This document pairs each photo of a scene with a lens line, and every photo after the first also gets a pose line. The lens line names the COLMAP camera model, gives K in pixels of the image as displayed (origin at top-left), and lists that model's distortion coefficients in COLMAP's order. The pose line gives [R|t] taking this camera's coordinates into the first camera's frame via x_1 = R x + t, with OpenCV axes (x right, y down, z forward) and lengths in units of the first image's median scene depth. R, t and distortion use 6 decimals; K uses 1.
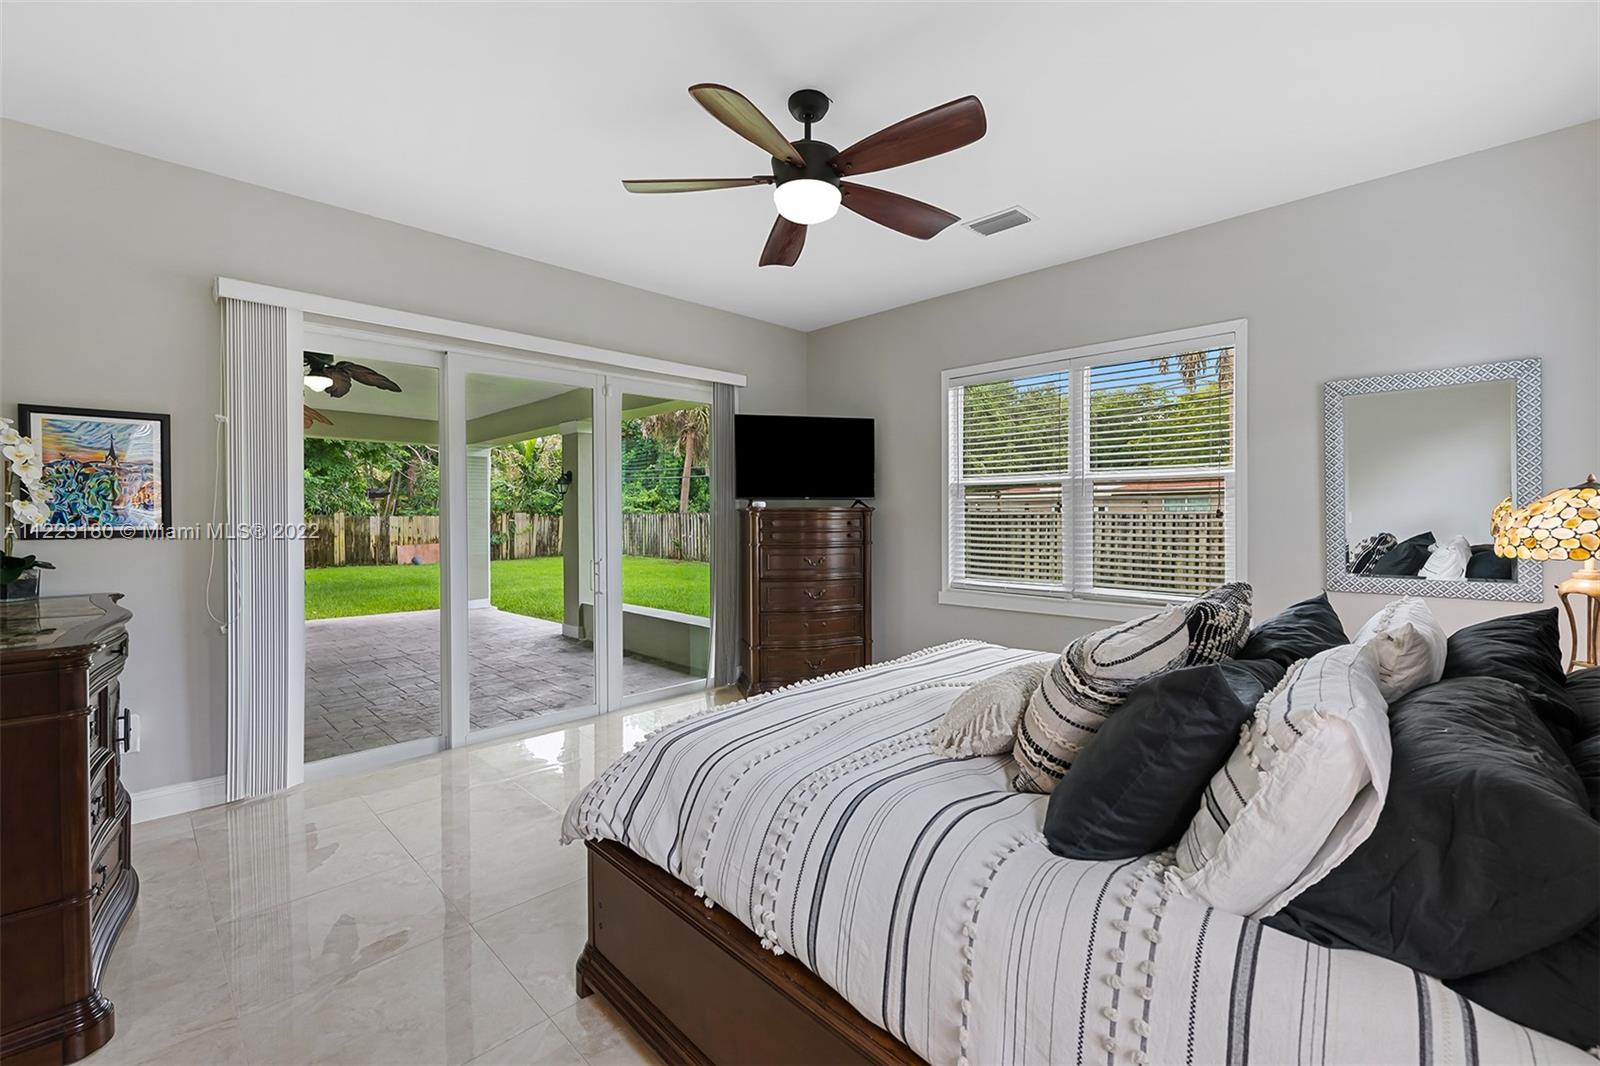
lens RADIAL K [[660.3, 0, 800.1], [0, 660.3, 517.9], [0, 0, 1]] dist [0.004528, -0.005168]
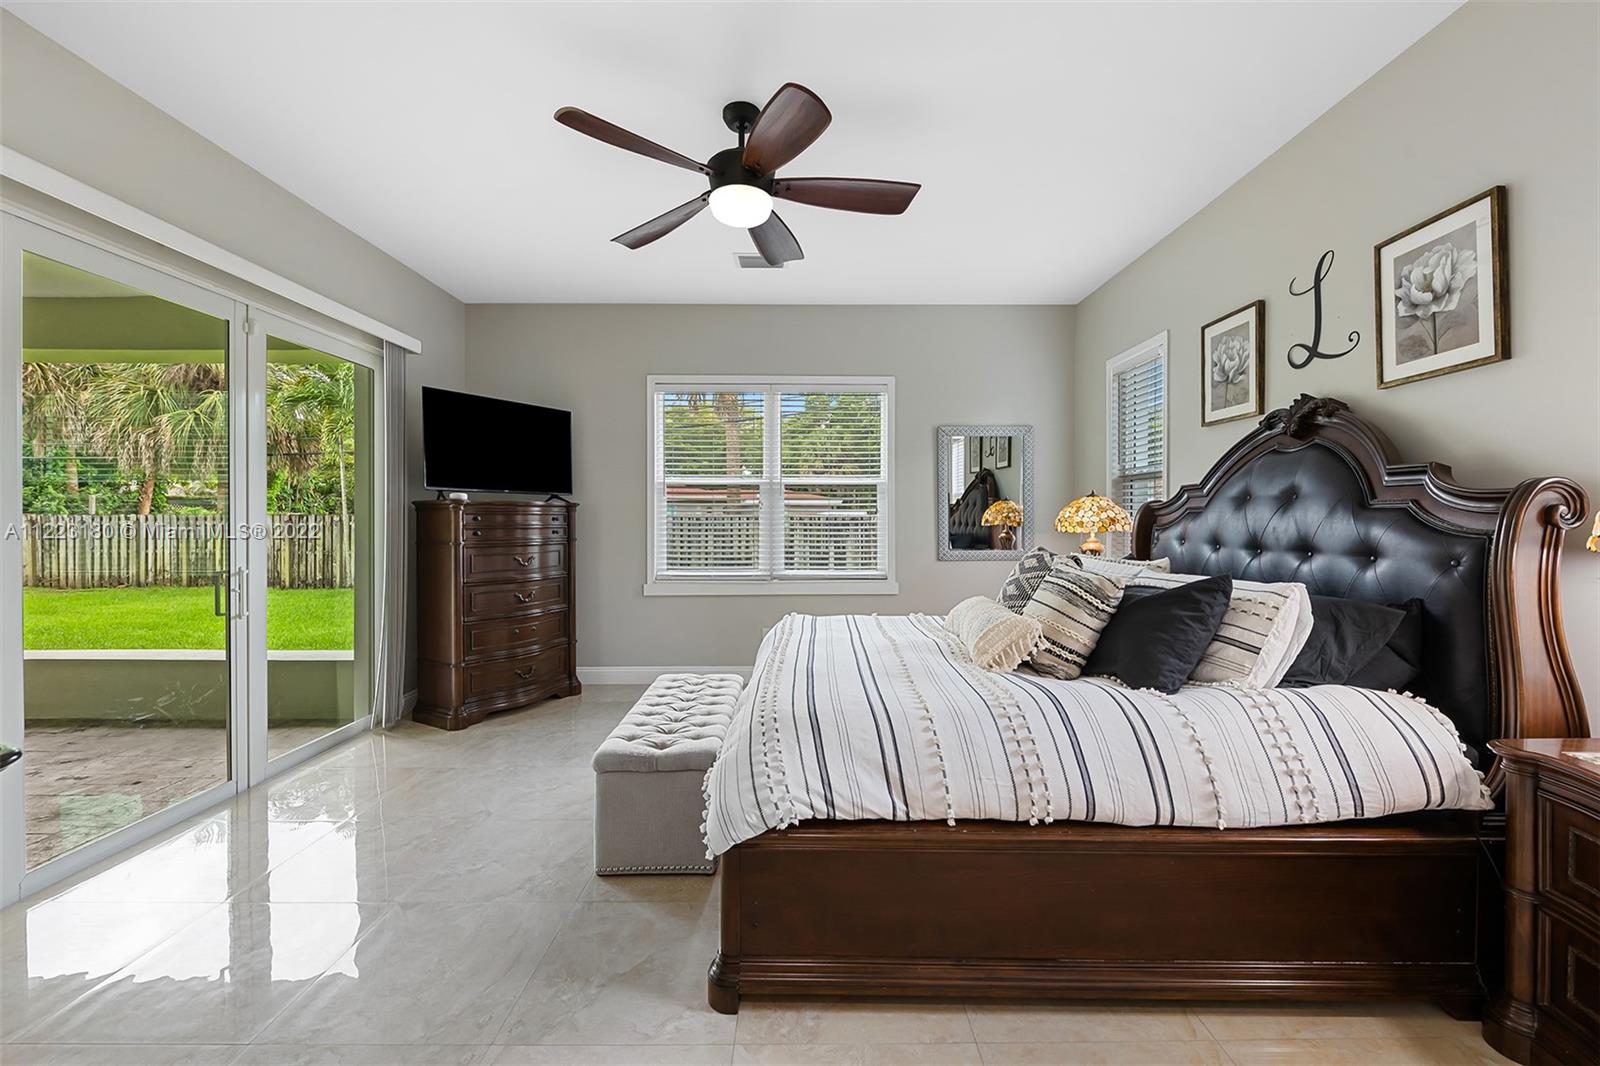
lens RADIAL K [[640.5, 0, 783.2], [0, 640.5, 519.9], [0, 0, 1]] dist [0.000687, -0.000127]
pose [[0.714111, 0.002210, 0.700029, -0.348114], [0.000991, 0.999991, -0.004168, 0.013981], [-0.700032, 0.003670, 0.714102, 0.117930]]
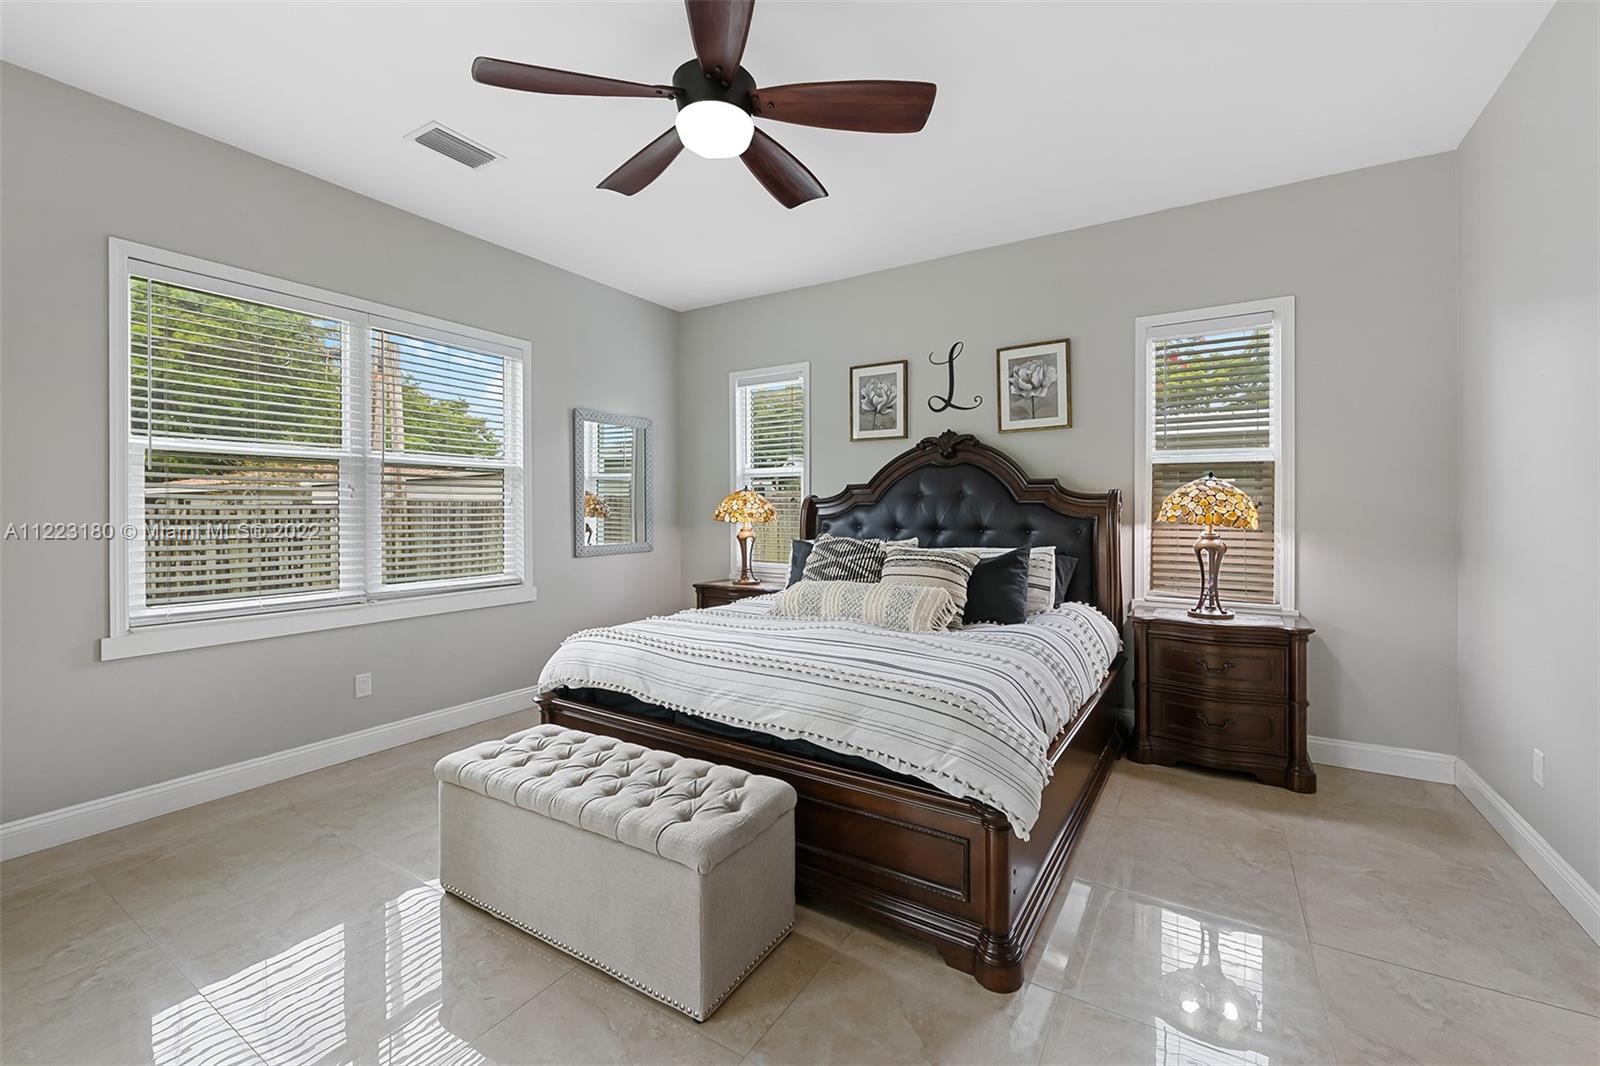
lens RADIAL K [[660.3, 0, 800.1], [0, 660.3, 517.9], [0, 0, 1]] dist [0.004528, -0.005168]
pose [[-0.229448, -0.006347, 0.973300, -0.452546], [0.009867, 0.999912, 0.008847, 0.012493], [-0.973271, 0.011633, -0.229366, 0.566682]]
